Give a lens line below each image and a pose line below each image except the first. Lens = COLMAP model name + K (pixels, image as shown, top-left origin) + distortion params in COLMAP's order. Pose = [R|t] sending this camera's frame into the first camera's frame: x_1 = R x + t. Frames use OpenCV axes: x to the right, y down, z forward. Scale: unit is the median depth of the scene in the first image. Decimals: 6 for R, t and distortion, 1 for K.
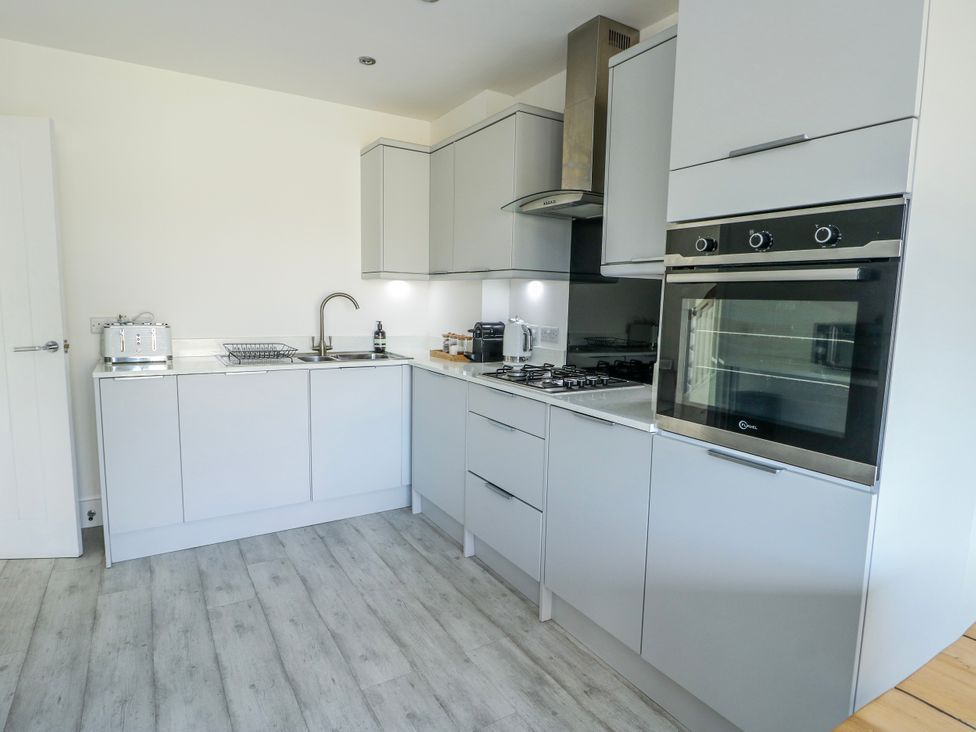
lens RADIAL K [[508.8, 0, 492.2], [0, 508.8, 360.3], [0, 0, 1]] dist [0.000730, -0.010823]
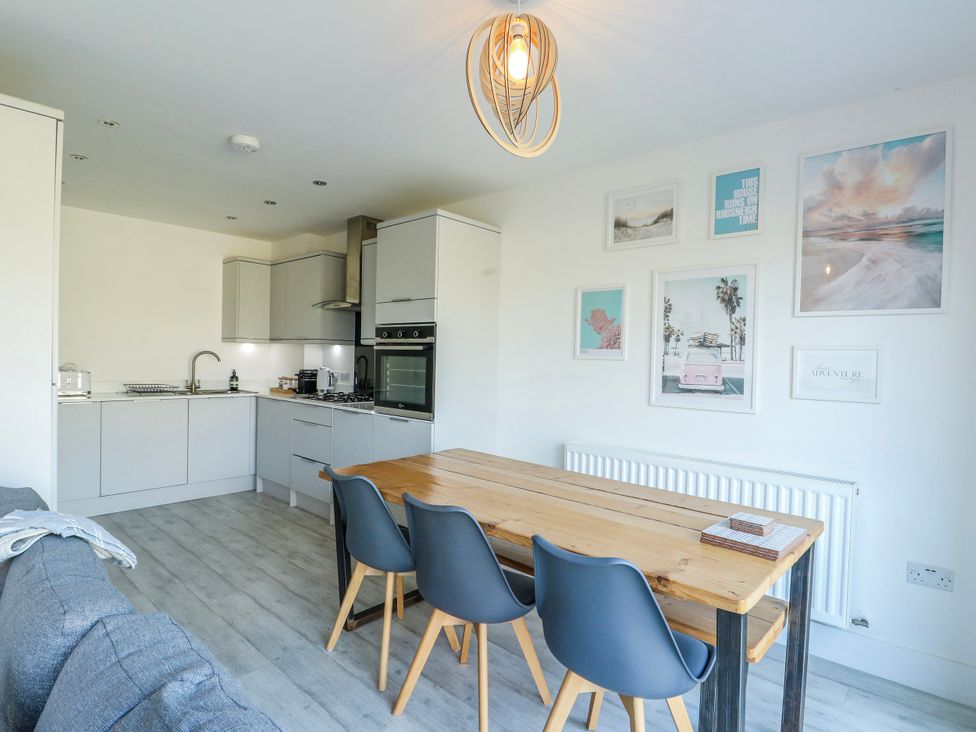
lens RADIAL K [[457.3, 0, 457.2], [0, 457.3, 368.4], [0, 0, 1]] dist [-0.003202, -0.001571]
pose [[0.965782, -0.003433, 0.259332, 0.086977], [0.026756, 0.995896, -0.086460, 0.071400], [-0.257971, 0.090441, 0.961910, -0.623973]]
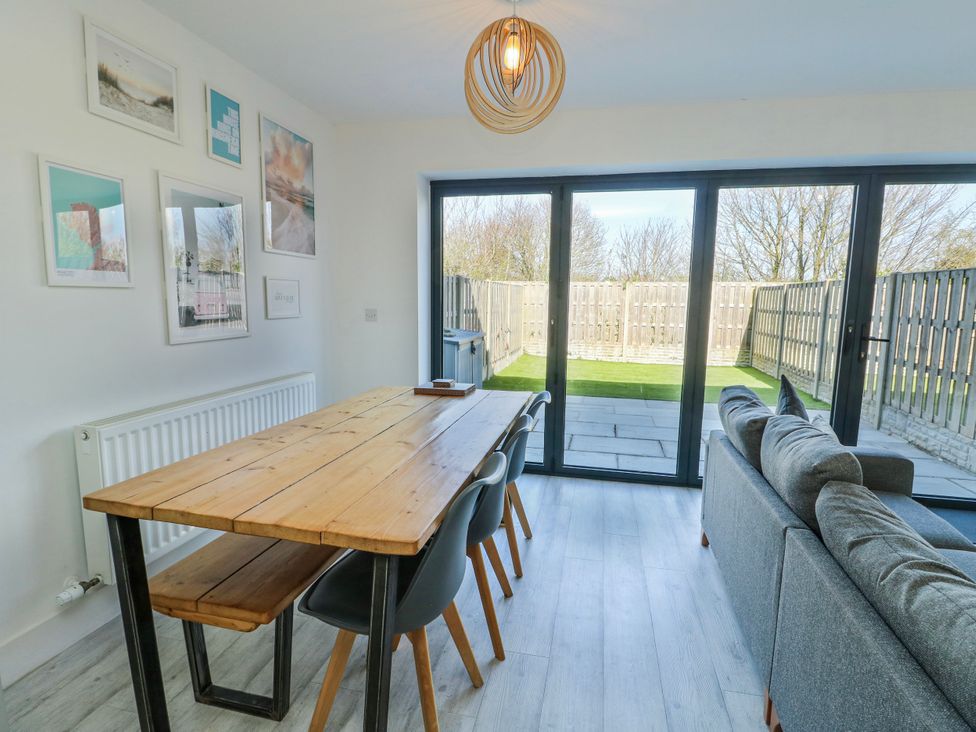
lens RADIAL K [[508.8, 0, 492.2], [0, 508.8, 360.3], [0, 0, 1]] dist [0.000730, -0.010823]
pose [[-0.679011, -0.116944, 0.724754, -0.244156], [0.060167, 0.975045, 0.213700, -0.043304], [-0.731659, 0.188711, -0.655030, 0.331755]]
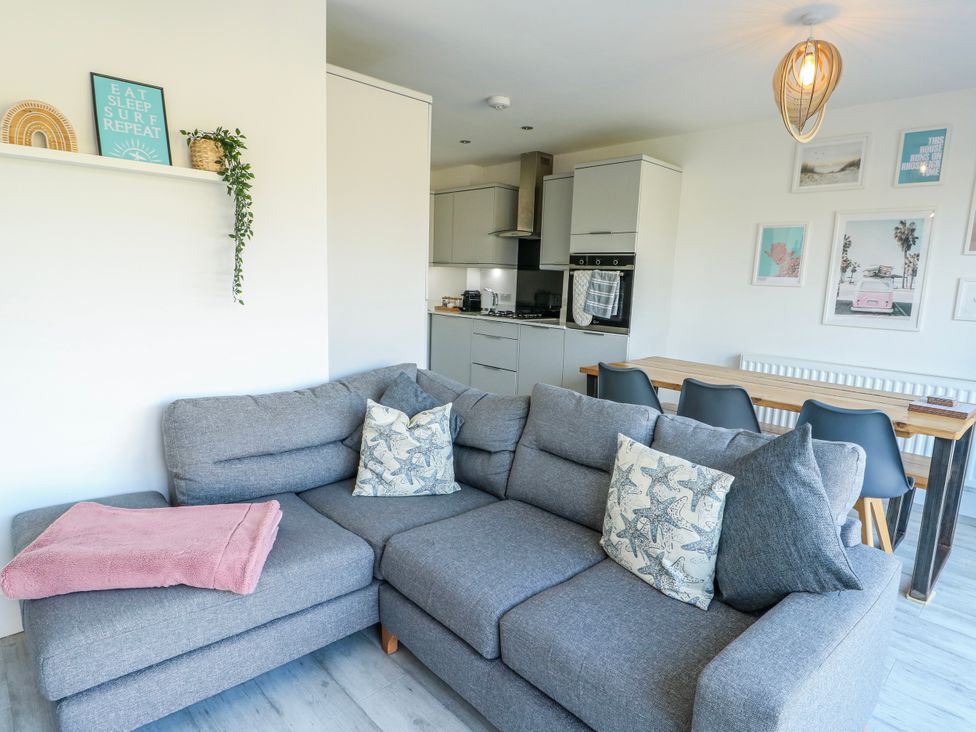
lens RADIAL K [[470.9, 0, 489.4], [0, 470.9, 345.6], [0, 0, 1]] dist [0.001753, -0.007824]
pose [[0.978366, -0.014833, 0.206349, -0.347136], [0.008787, 0.999506, 0.030186, 0.086832], [-0.206695, -0.027720, 0.978013, -0.801270]]
